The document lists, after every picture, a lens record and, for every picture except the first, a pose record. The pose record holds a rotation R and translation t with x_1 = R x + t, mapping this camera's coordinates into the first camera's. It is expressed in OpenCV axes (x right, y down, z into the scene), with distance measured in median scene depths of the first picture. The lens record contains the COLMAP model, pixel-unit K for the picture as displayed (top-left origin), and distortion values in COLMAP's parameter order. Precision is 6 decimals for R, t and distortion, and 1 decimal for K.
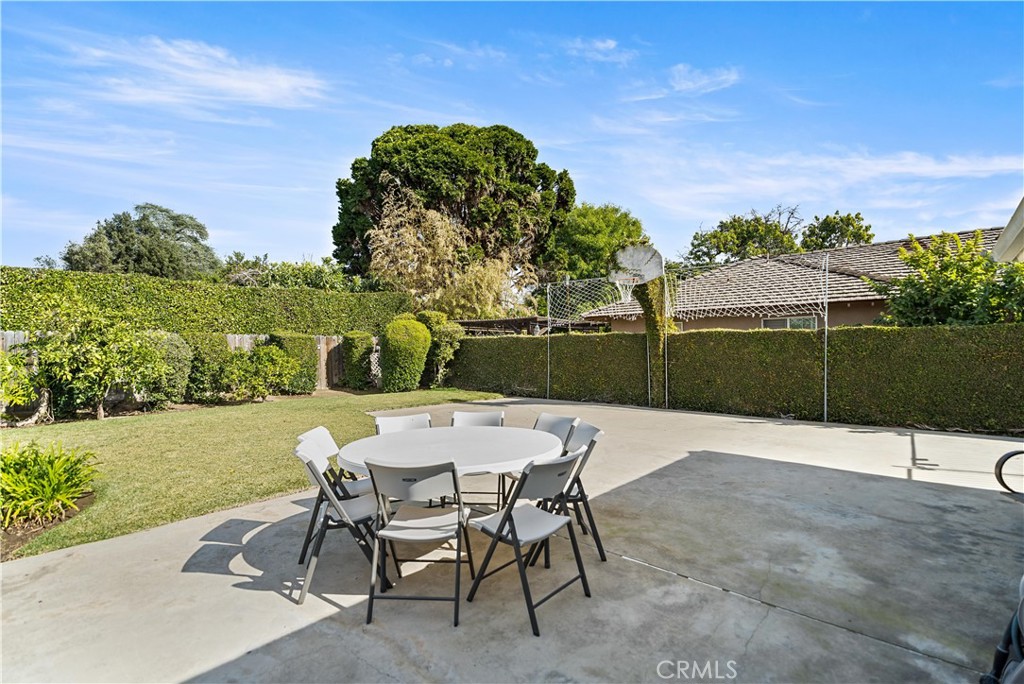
lens RADIAL K [[468.8, 0, 513.9], [0, 468.8, 340.5], [0, 0, 1]] dist [0.003276, 0.000420]
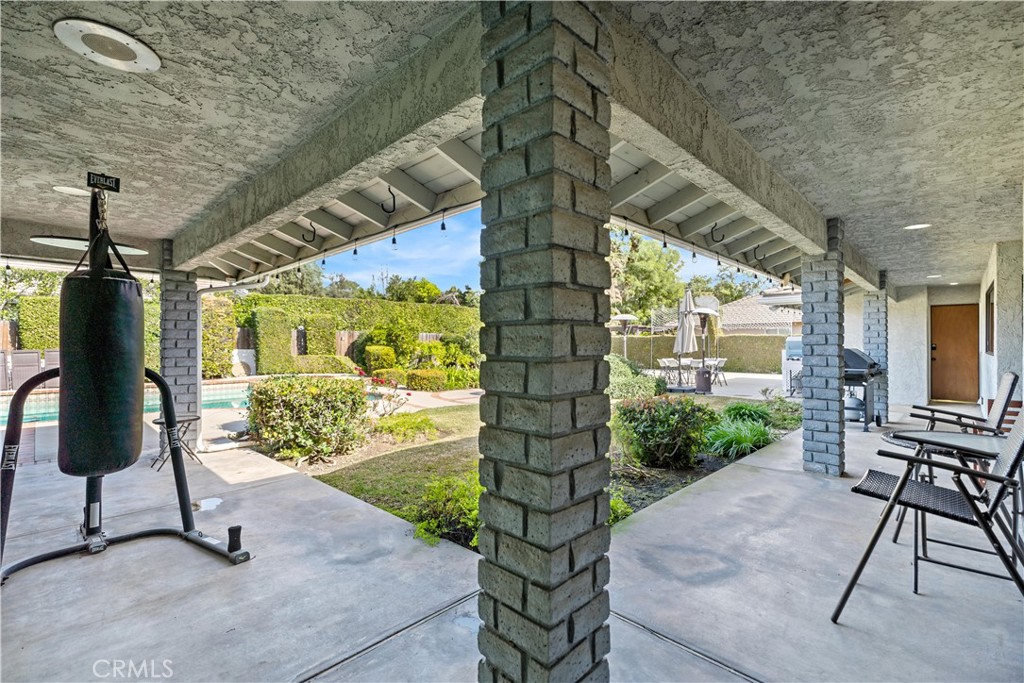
lens RADIAL K [[460.1, 0, 514.7], [0, 460.1, 341.6], [0, 0, 1]] dist [0.002167, 0.000947]
pose [[0.999584, 0.007391, -0.027873, -0.275062], [-0.007105, 0.999921, 0.010338, -0.002656], [0.027947, -0.010136, 0.999558, -0.566356]]
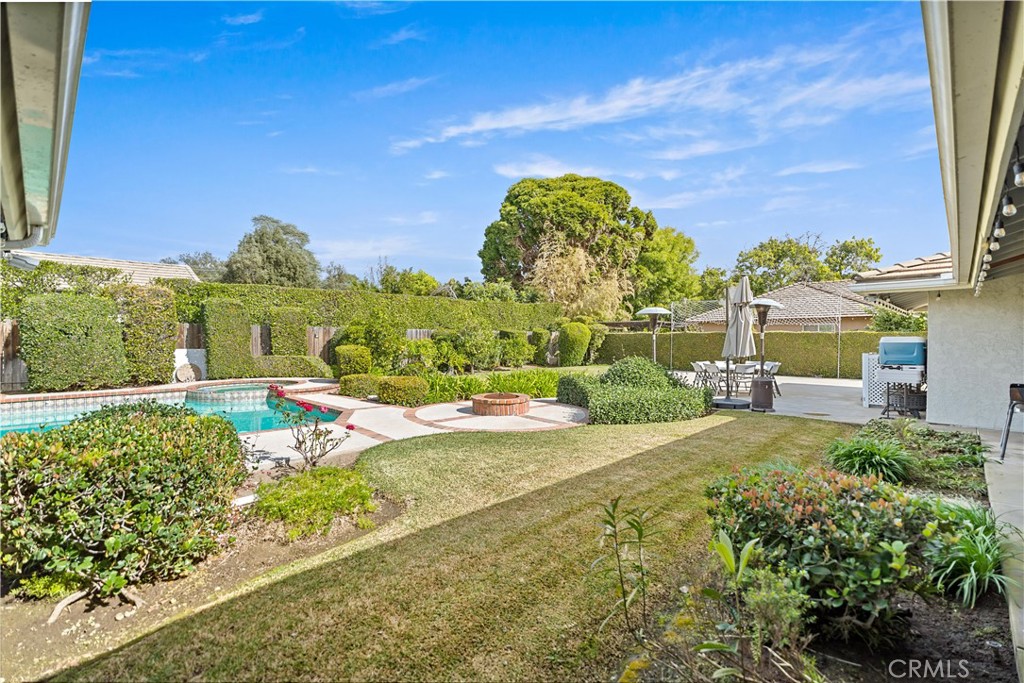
lens RADIAL K [[460.1, 0, 514.7], [0, 460.1, 341.6], [0, 0, 1]] dist [0.002167, 0.000947]
pose [[0.999329, 0.008942, -0.035530, -0.276349], [-0.008175, 0.999732, 0.021669, -0.006723], [0.035714, -0.021364, 0.999134, -0.431157]]
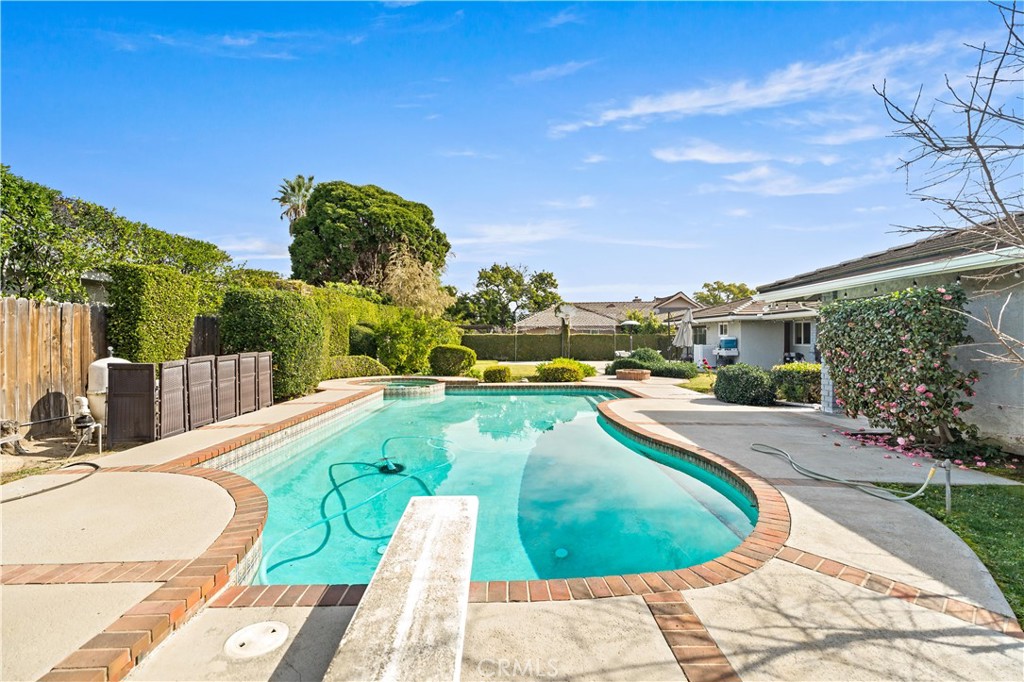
lens RADIAL K [[460.1, 0, 514.7], [0, 460.1, 341.1], [0, 0, 1]] dist [0.002167, 0.000947]
pose [[0.733809, 0.001432, 0.679354, -0.955333], [-0.012239, 0.999863, 0.011113, -0.001602], [-0.679245, -0.016469, 0.733726, -0.433065]]
